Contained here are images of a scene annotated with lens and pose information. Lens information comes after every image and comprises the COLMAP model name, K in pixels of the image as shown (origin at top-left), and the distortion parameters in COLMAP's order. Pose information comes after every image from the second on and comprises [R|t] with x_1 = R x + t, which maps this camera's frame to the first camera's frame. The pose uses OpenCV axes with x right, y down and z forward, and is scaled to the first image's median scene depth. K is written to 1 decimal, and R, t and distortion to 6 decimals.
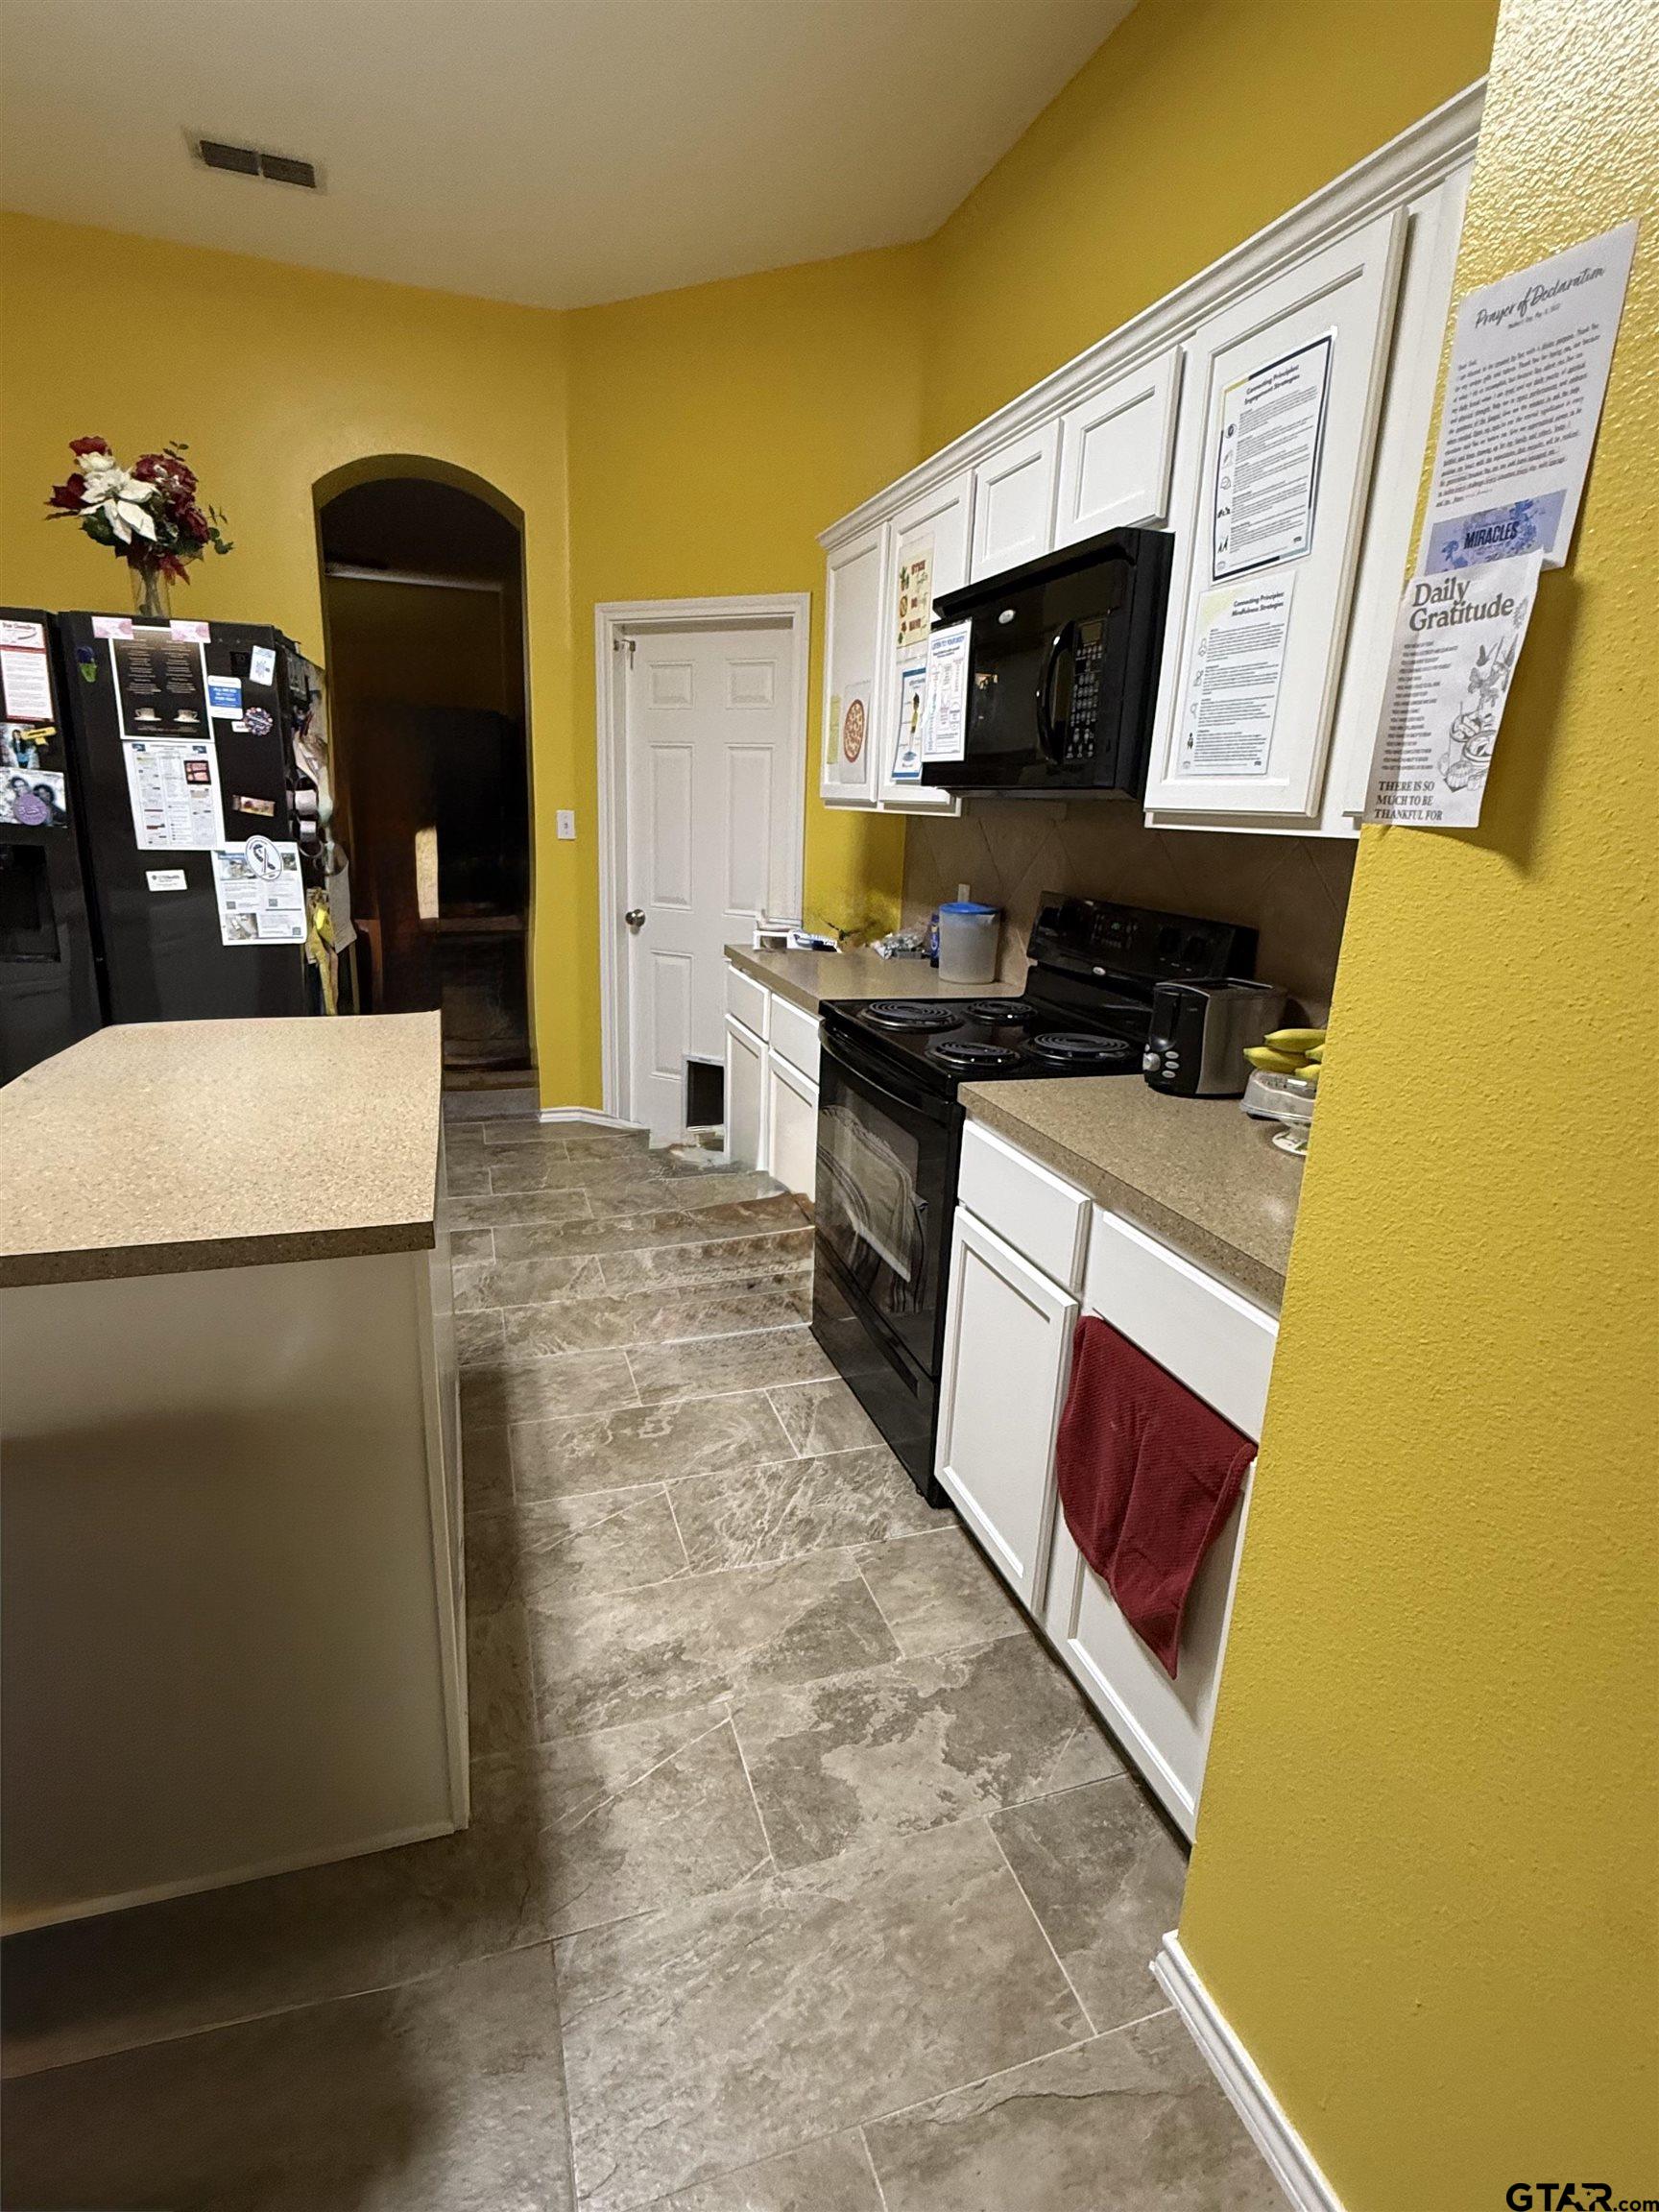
lens RADIAL K [[1103.3, 0, 823.0], [0, 1103.3, 1102.6], [0, 0, 1]] dist [0.000480, 0.001099]
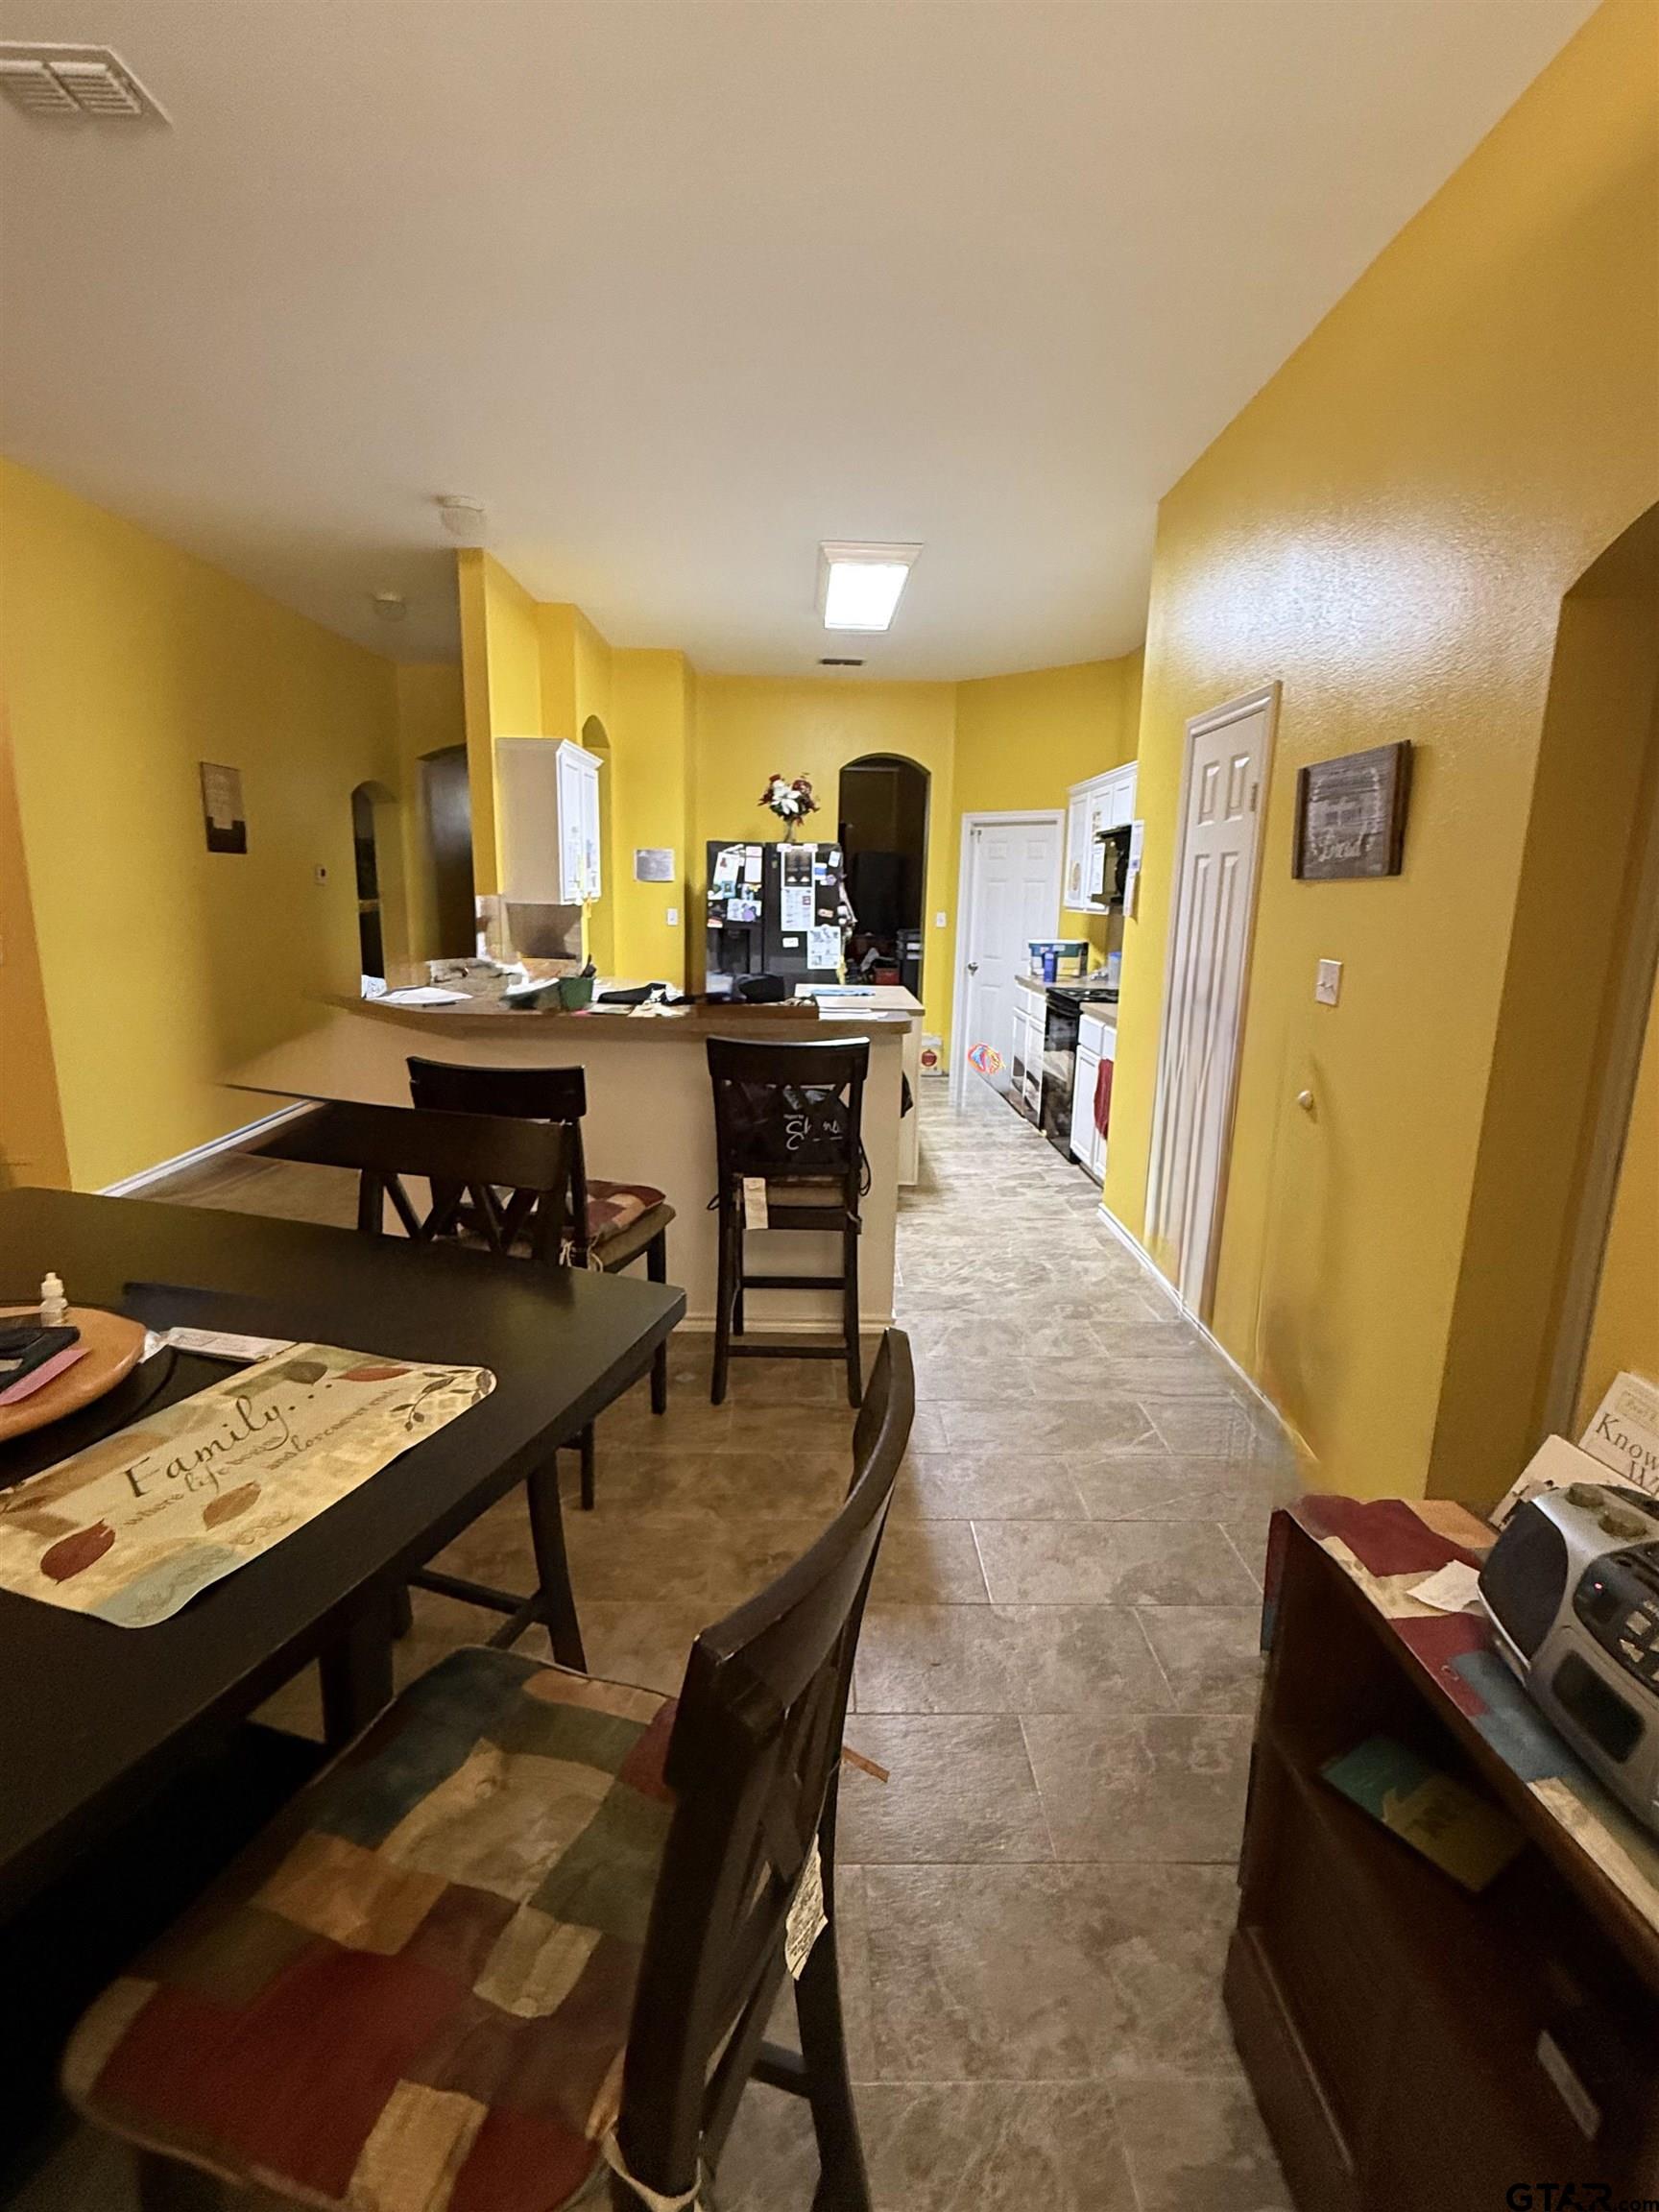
lens RADIAL K [[1028.5, 0, 835.2], [0, 1028.5, 1106.1], [0, 0, 1]] dist [-0.000983, -0.002428]
pose [[0.956695, 0.043420, -0.287835, 0.203936], [-0.063666, 0.996084, -0.061351, 0.320301], [0.284044, 0.077020, 0.955713, -1.231897]]
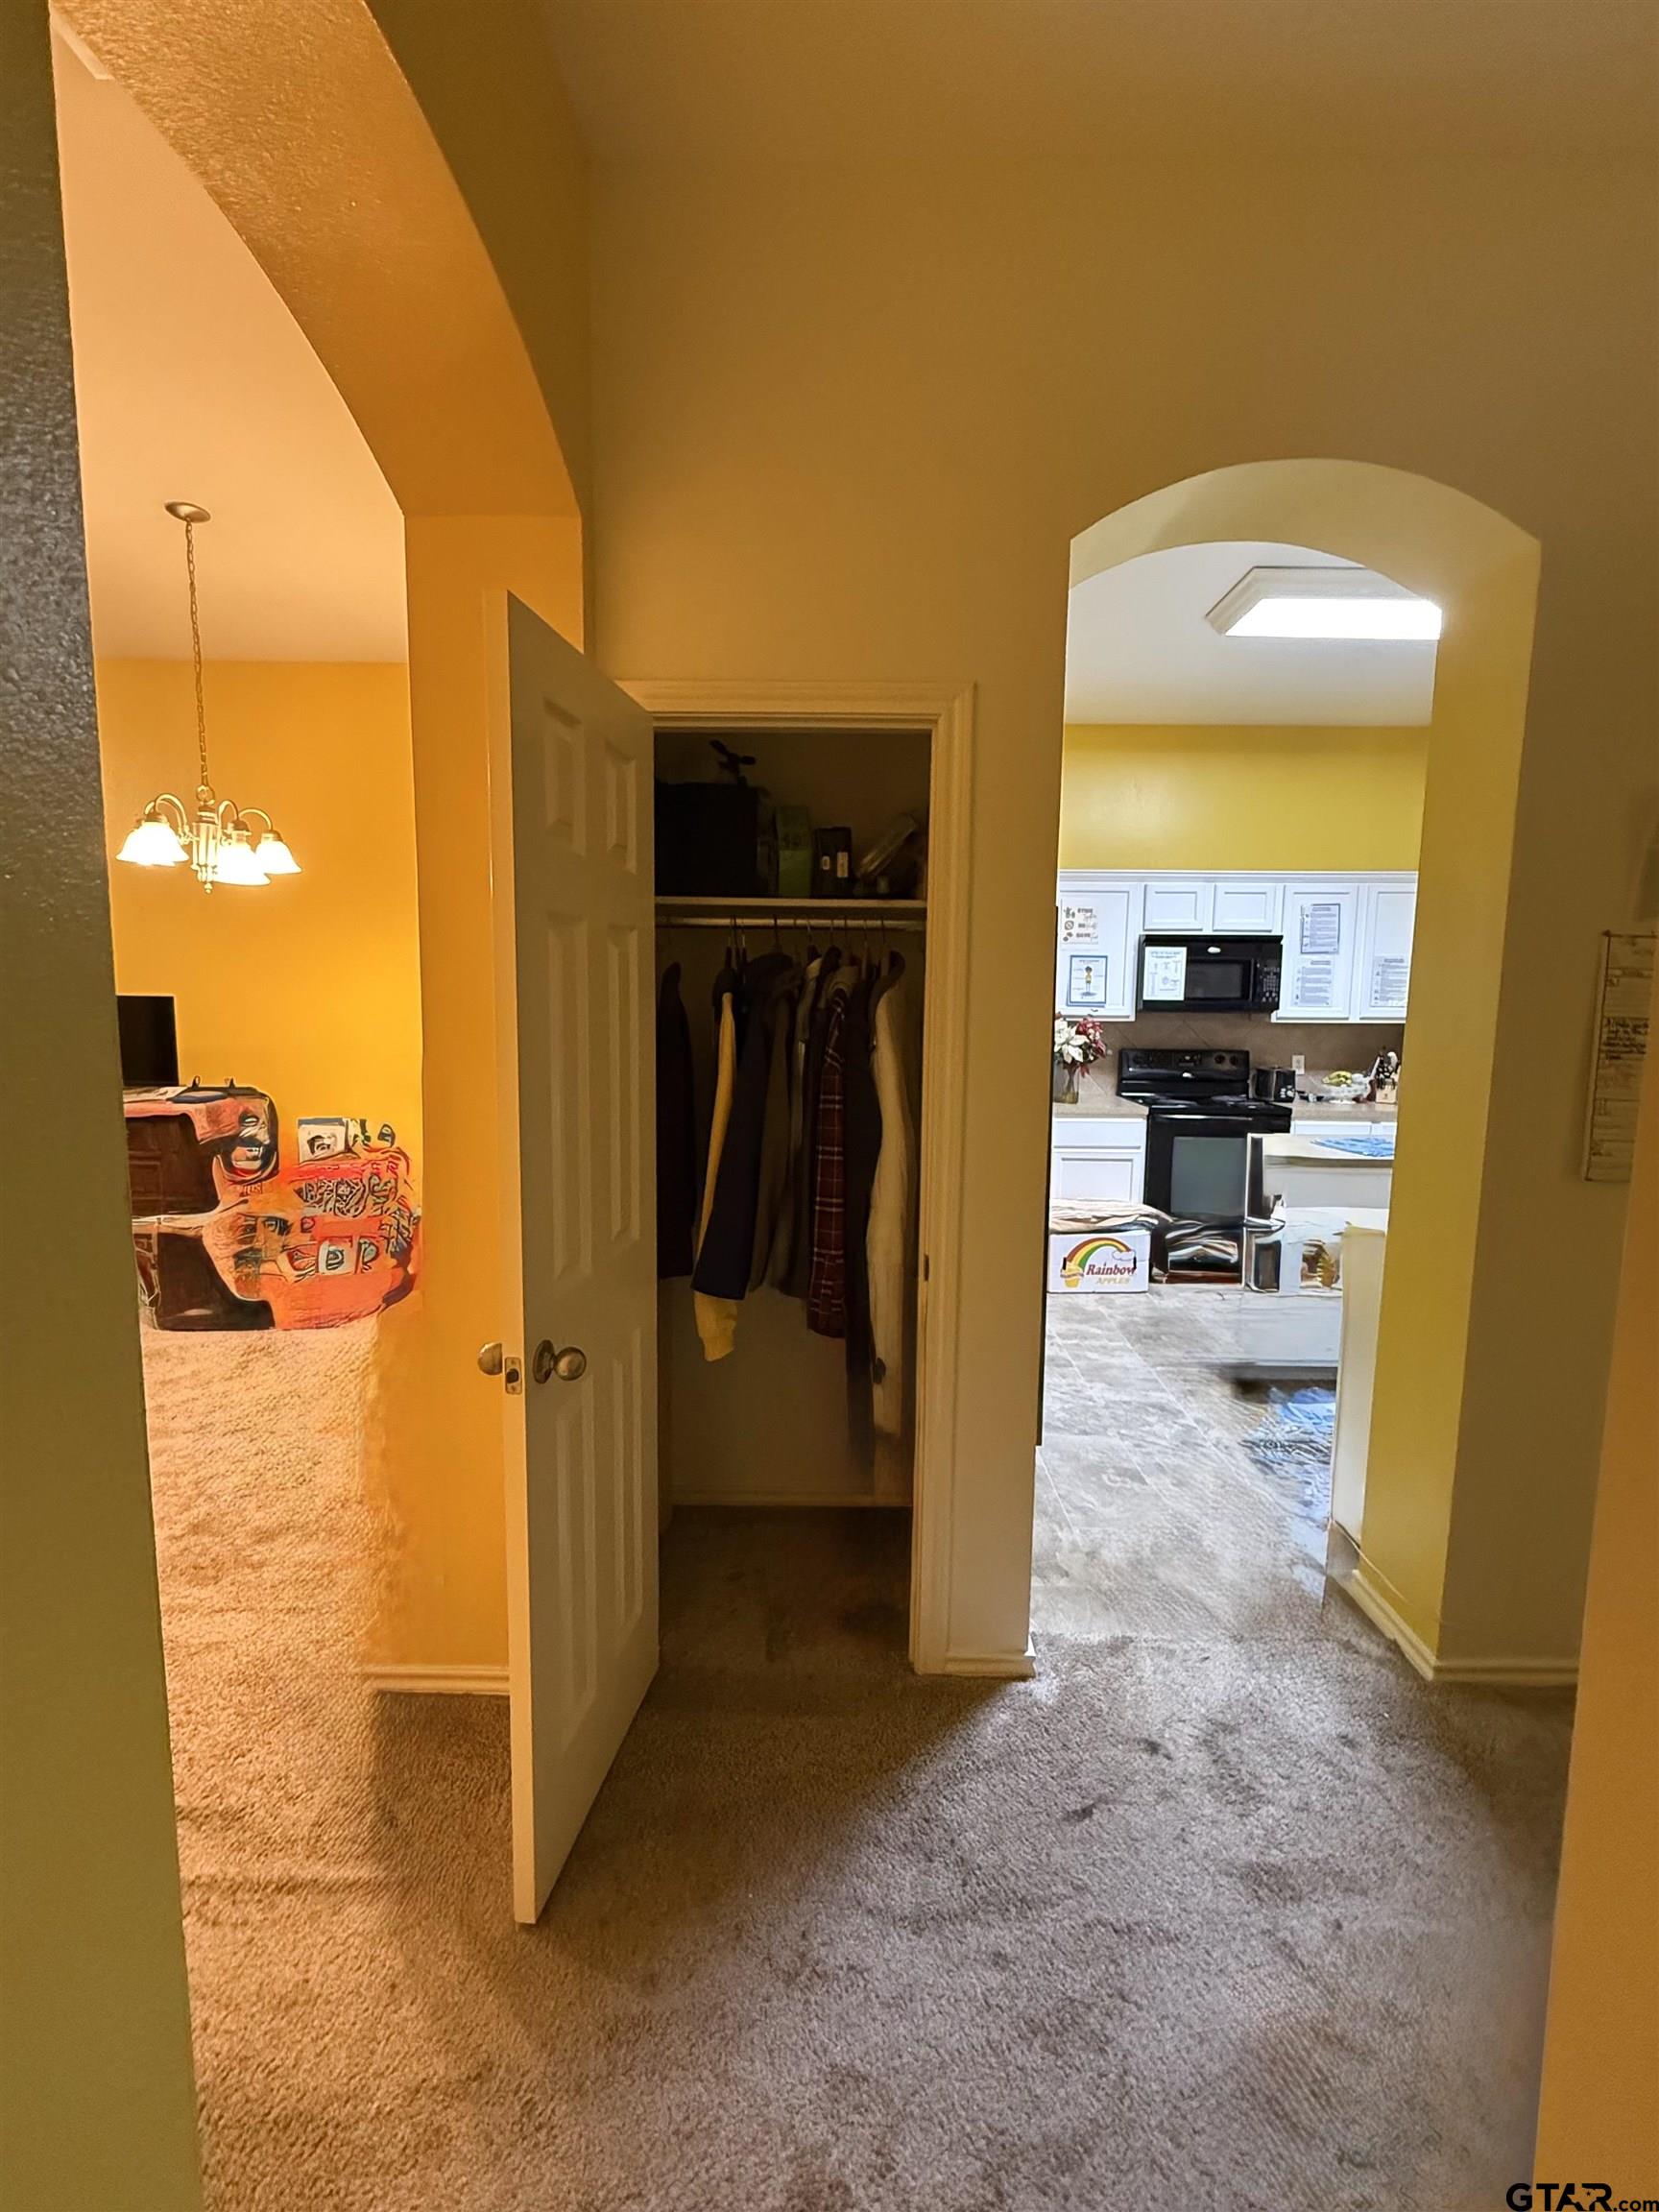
lens RADIAL K [[966.1, 0, 830.5], [0, 966.1, 1105.9], [0, 0, 1]] dist [0.000417, 0.000014]
pose [[0.320228, -0.138234, 0.937201, -1.855284], [0.251081, 0.966302, 0.056735, -0.332375], [-0.913462, 0.217145, 0.344145, 0.848970]]
